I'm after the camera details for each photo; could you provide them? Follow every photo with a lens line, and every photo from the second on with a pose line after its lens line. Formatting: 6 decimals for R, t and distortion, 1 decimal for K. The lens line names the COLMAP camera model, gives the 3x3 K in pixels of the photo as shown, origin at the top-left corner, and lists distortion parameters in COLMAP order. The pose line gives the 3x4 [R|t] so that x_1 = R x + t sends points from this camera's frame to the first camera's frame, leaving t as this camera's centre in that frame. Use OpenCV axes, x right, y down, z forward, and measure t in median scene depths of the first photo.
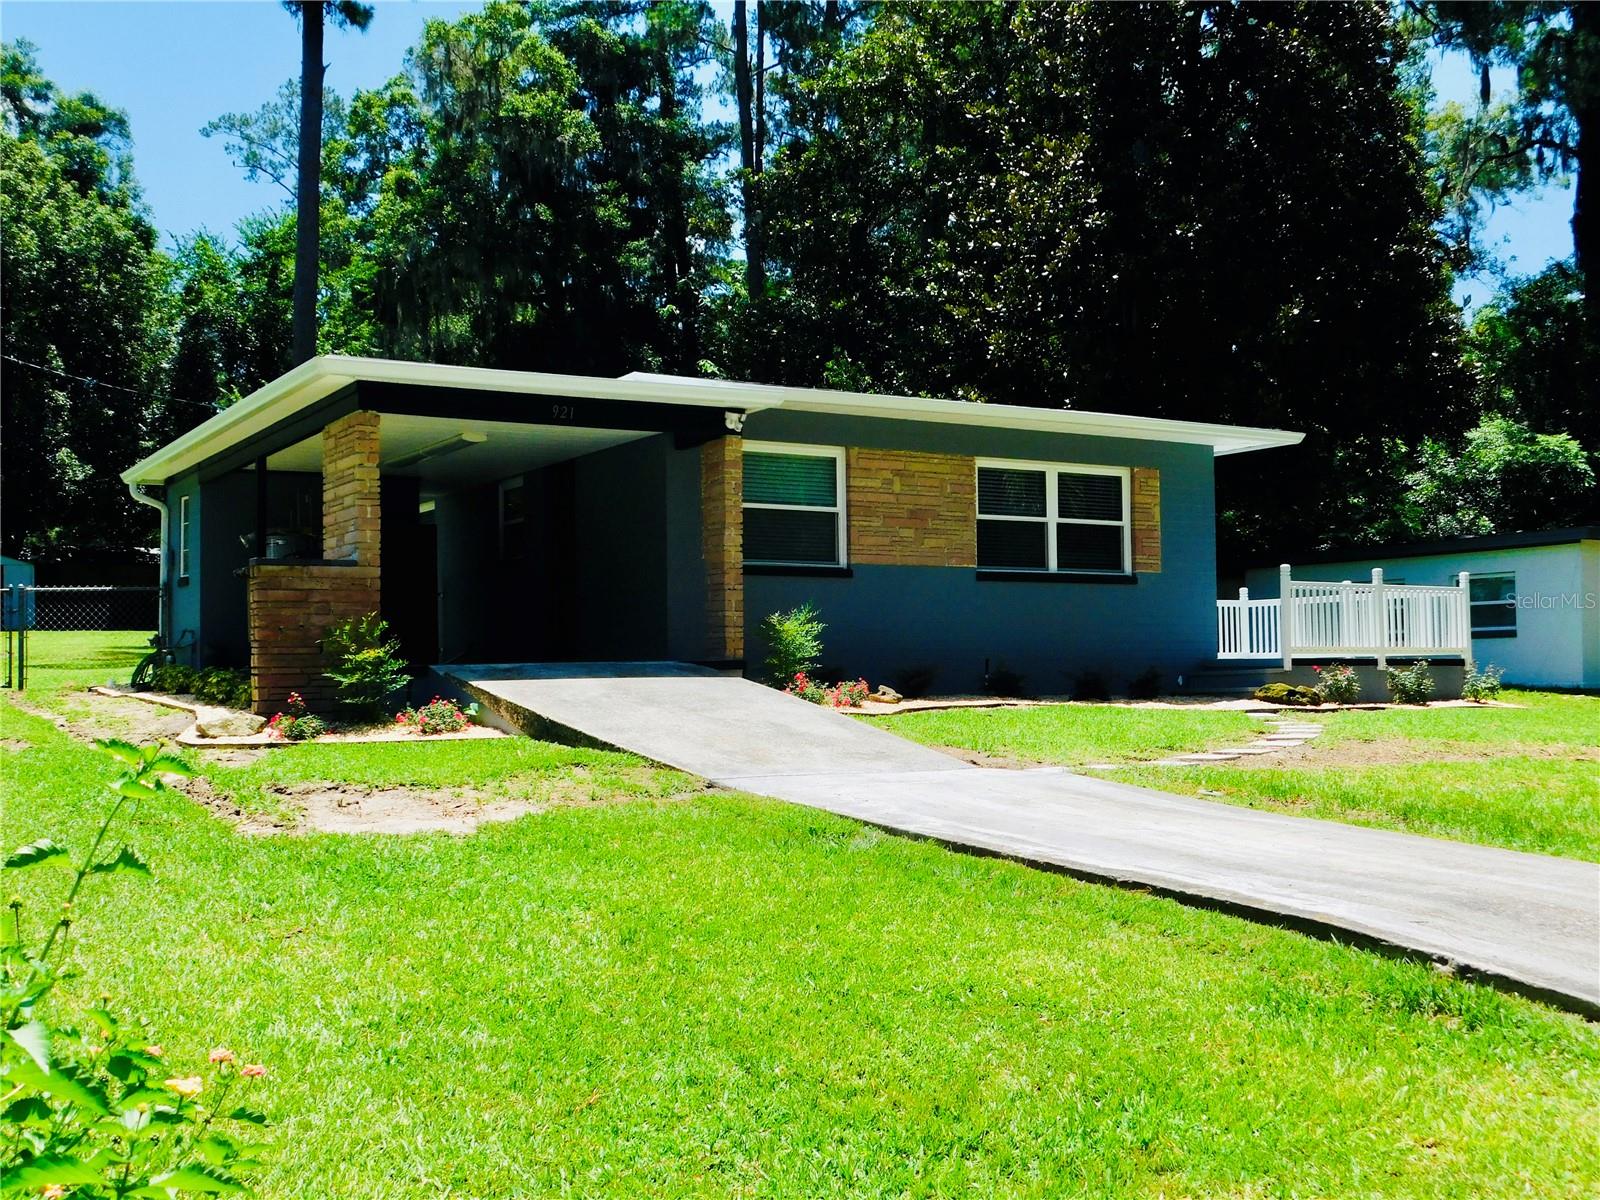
lens RADIAL K [[1690.1, 0, 802.0], [0, 1690.1, 602.0], [0, 0, 1]] dist [0.011073, -0.017830]
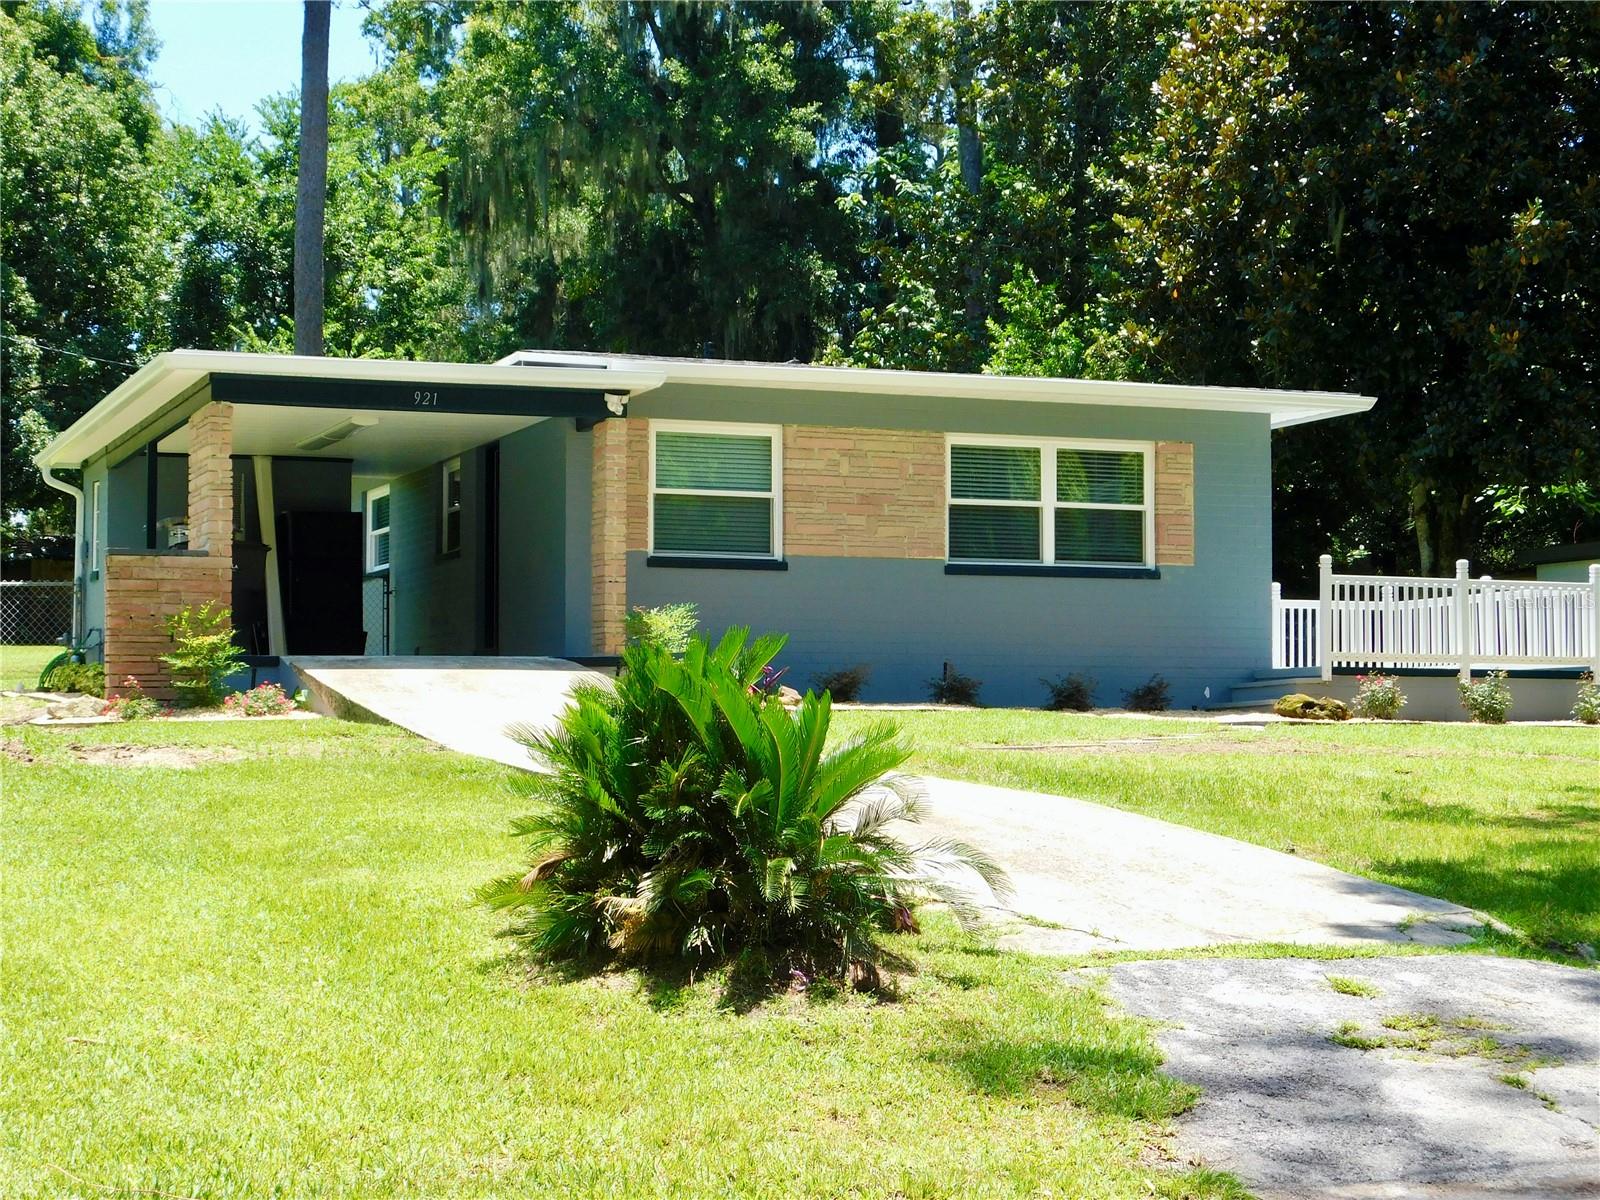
lens RADIAL K [[2778.5, 0, 800.0], [0, 2778.5, 600.0], [0, 0, 1]] dist [0.075376, -0.374306]
pose [[0.986112, 0.001295, -0.166074, 0.251152], [-0.002922, 0.999950, -0.009550, 0.013671], [0.166053, 0.009902, 0.986067, -0.404195]]
